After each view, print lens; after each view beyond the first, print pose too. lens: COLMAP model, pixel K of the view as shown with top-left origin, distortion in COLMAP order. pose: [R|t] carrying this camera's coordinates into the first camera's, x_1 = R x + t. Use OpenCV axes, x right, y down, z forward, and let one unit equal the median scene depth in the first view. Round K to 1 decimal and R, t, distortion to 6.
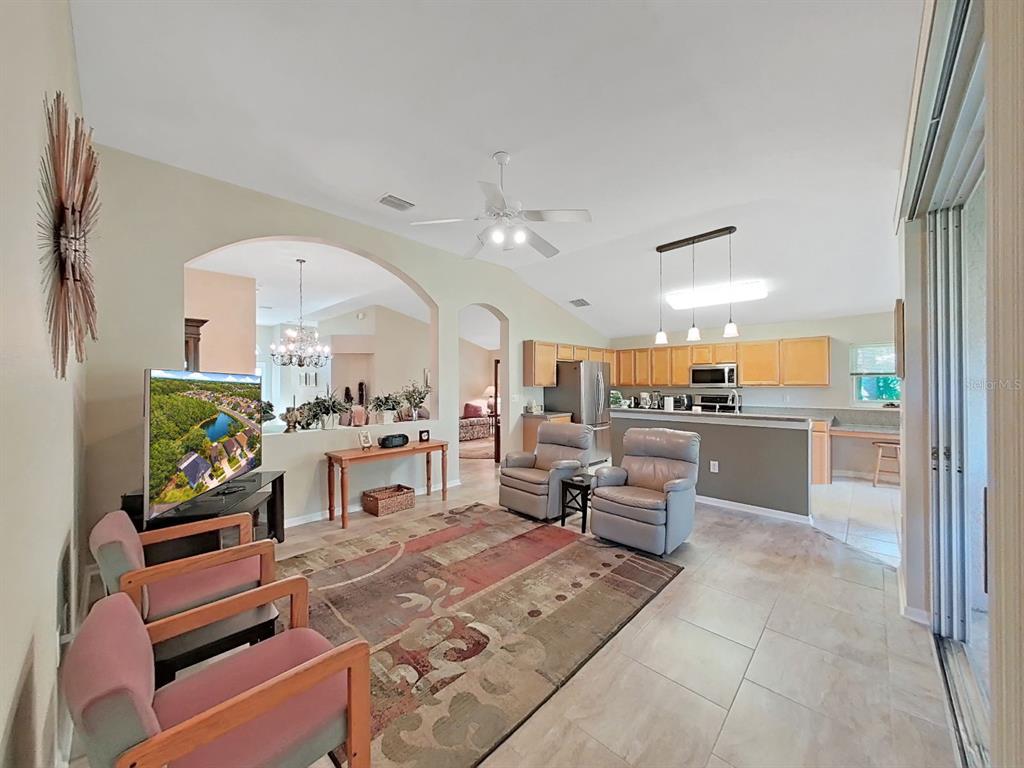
lens RADIAL K [[382.0, 0, 511.1], [0, 382.0, 385.0], [0, 0, 1]] dist [-0.000312, -0.000452]
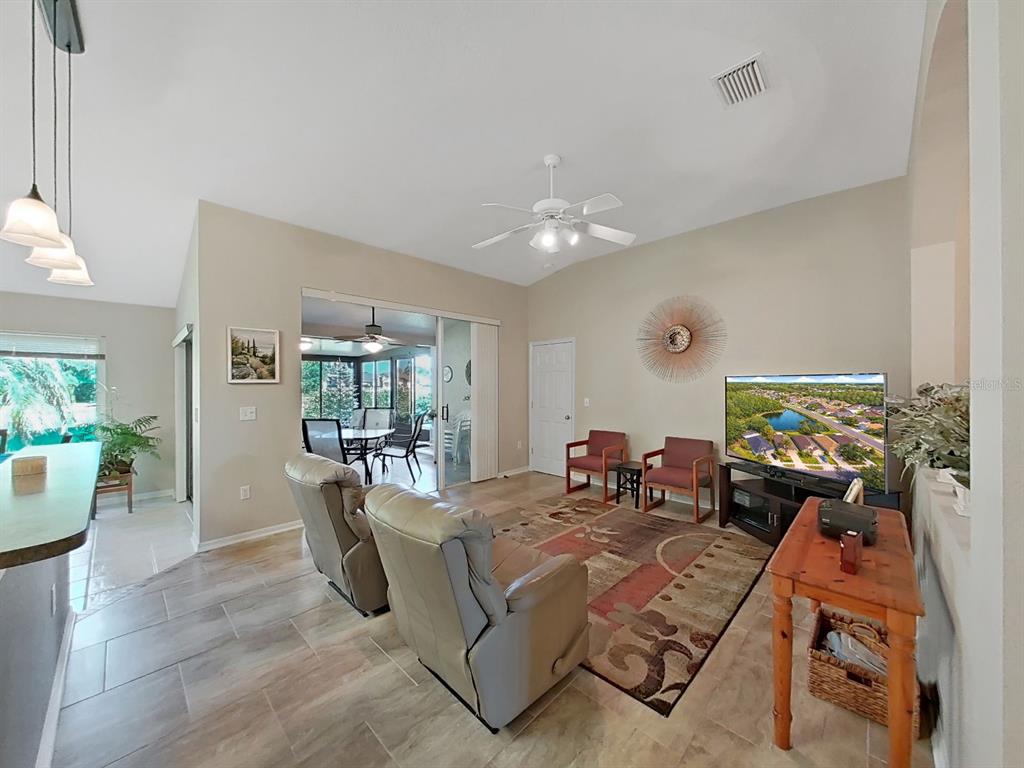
lens RADIAL K [[382.0, 0, 514.6], [0, 382.0, 385.1], [0, 0, 1]] dist [-0.000312, -0.000452]
pose [[-0.999993, 0.002162, -0.003073, 0.062782], [0.002132, 0.999953, 0.009492, -0.010668], [0.003093, 0.009485, -0.999950, 1.524286]]
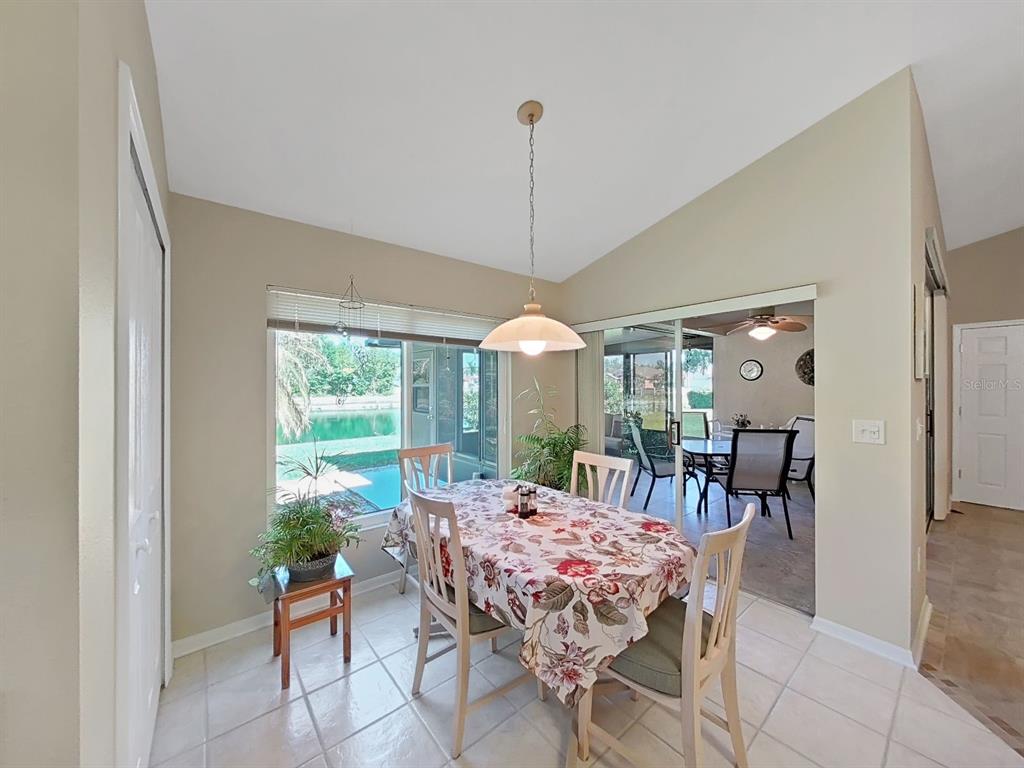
lens RADIAL K [[382.0, 0, 514.9], [0, 382.0, 383.6], [0, 0, 1]] dist [-0.000312, -0.000452]
pose [[-0.993318, 0.002881, 0.115370, 1.170671], [0.003678, 0.999971, 0.006695, -0.007238], [-0.115347, 0.007075, -0.993300, 1.244378]]
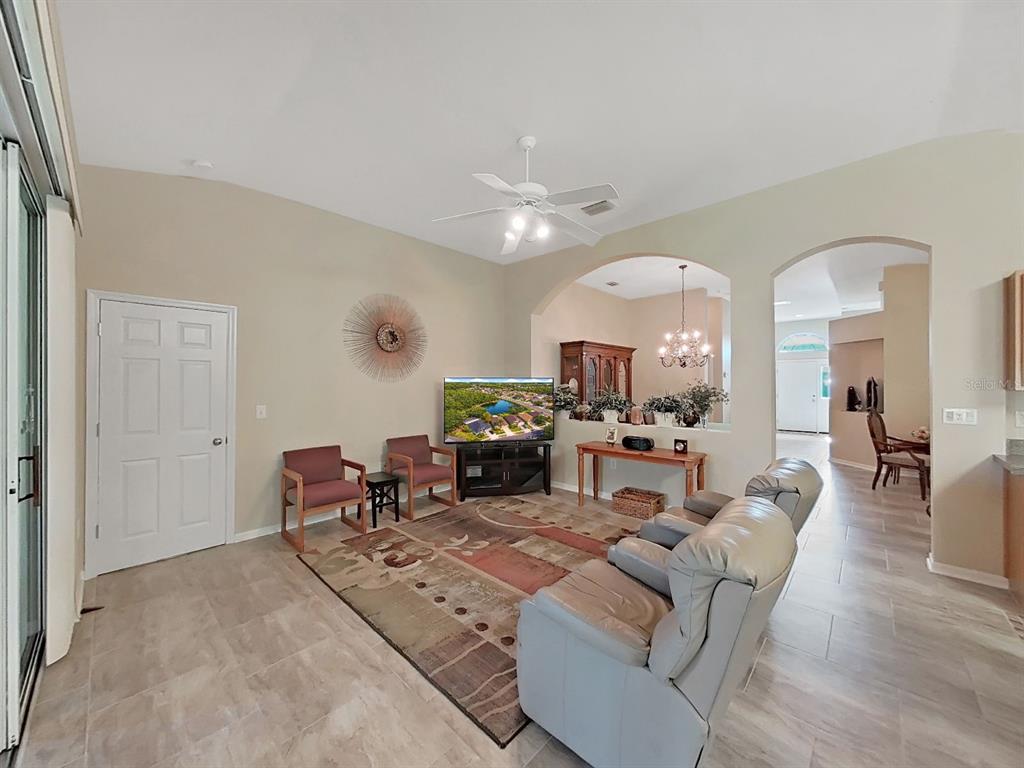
lens RADIAL K [[382.0, 0, 512.3], [0, 382.0, 379.3], [0, 0, 1]] dist [-0.000312, -0.000452]
pose [[0.003368, -0.009436, -0.999950, 0.696939], [-0.001208, 0.999955, -0.009441, -0.003764], [0.999994, 0.001240, 0.003356, 0.731229]]
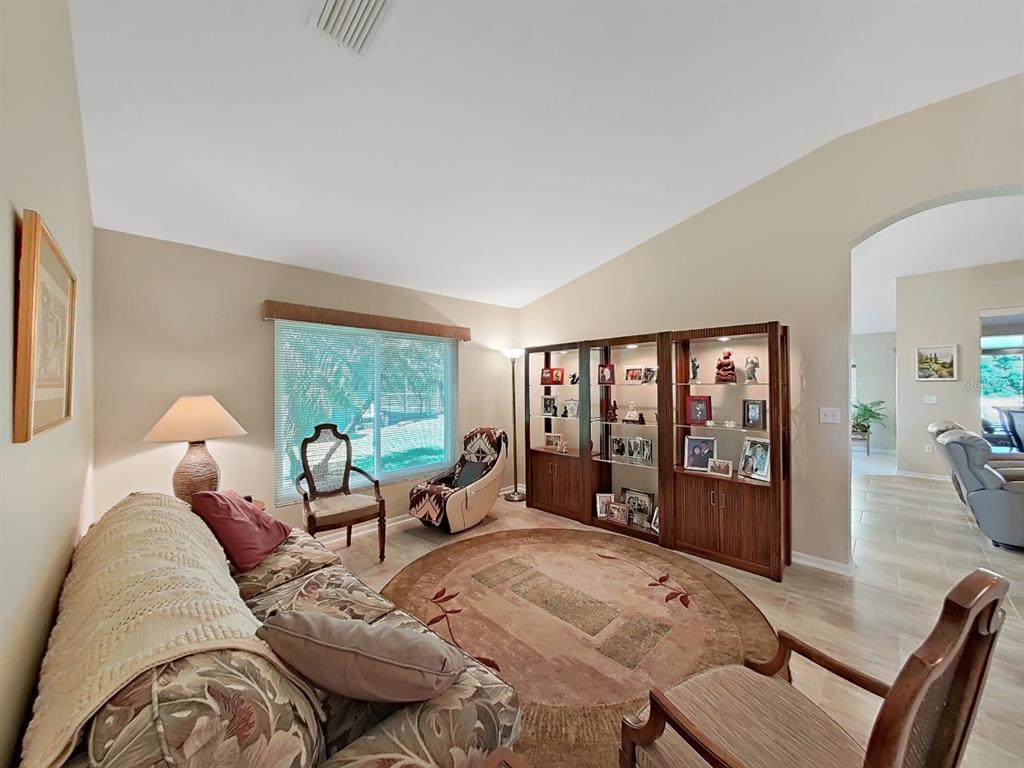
lens RADIAL K [[382.0, 0, 510.2], [0, 382.0, 383.2], [0, 0, 1]] dist [-0.000312, -0.000452]
pose [[0.017478, 0.001246, 0.999846, -0.746980], [0.009640, 0.999953, -0.001415, -0.011613], [-0.999801, 0.009663, 0.017465, 2.155875]]
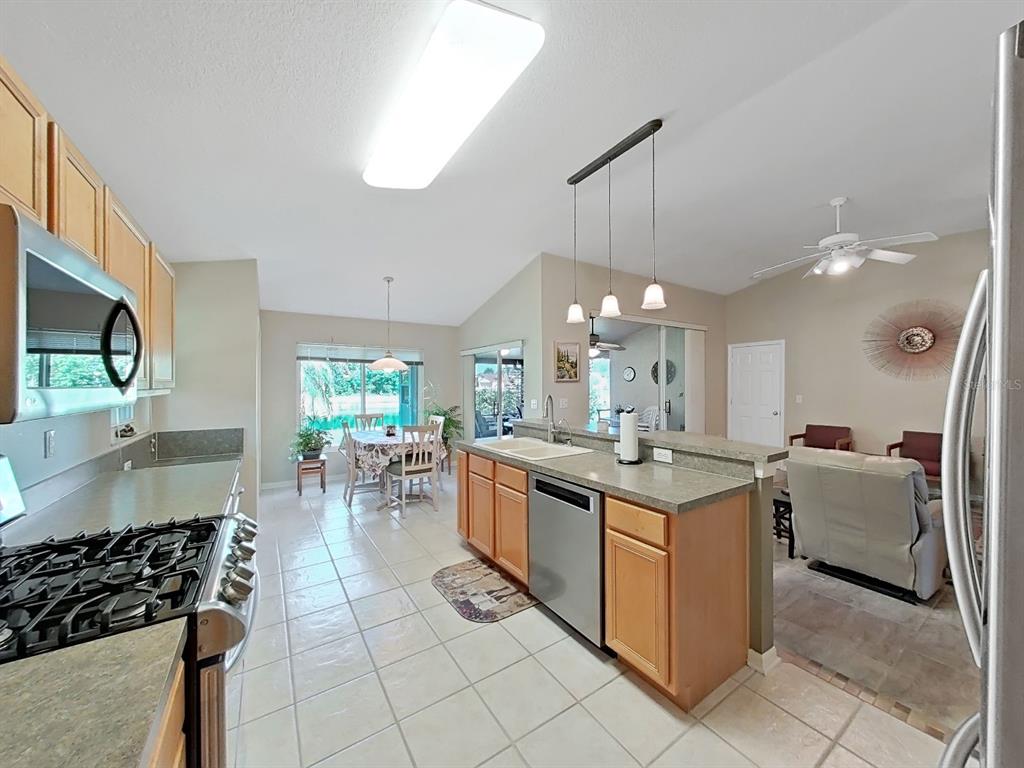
lens RADIAL K [[382.0, 0, 514.8], [0, 382.0, 384.3], [0, 0, 1]] dist [-0.000312, -0.000452]
pose [[-0.975267, 0.002616, 0.221014, 0.558380], [0.004522, 0.999957, 0.008121, -0.010882], [-0.220983, 0.008919, -0.975237, 1.861380]]
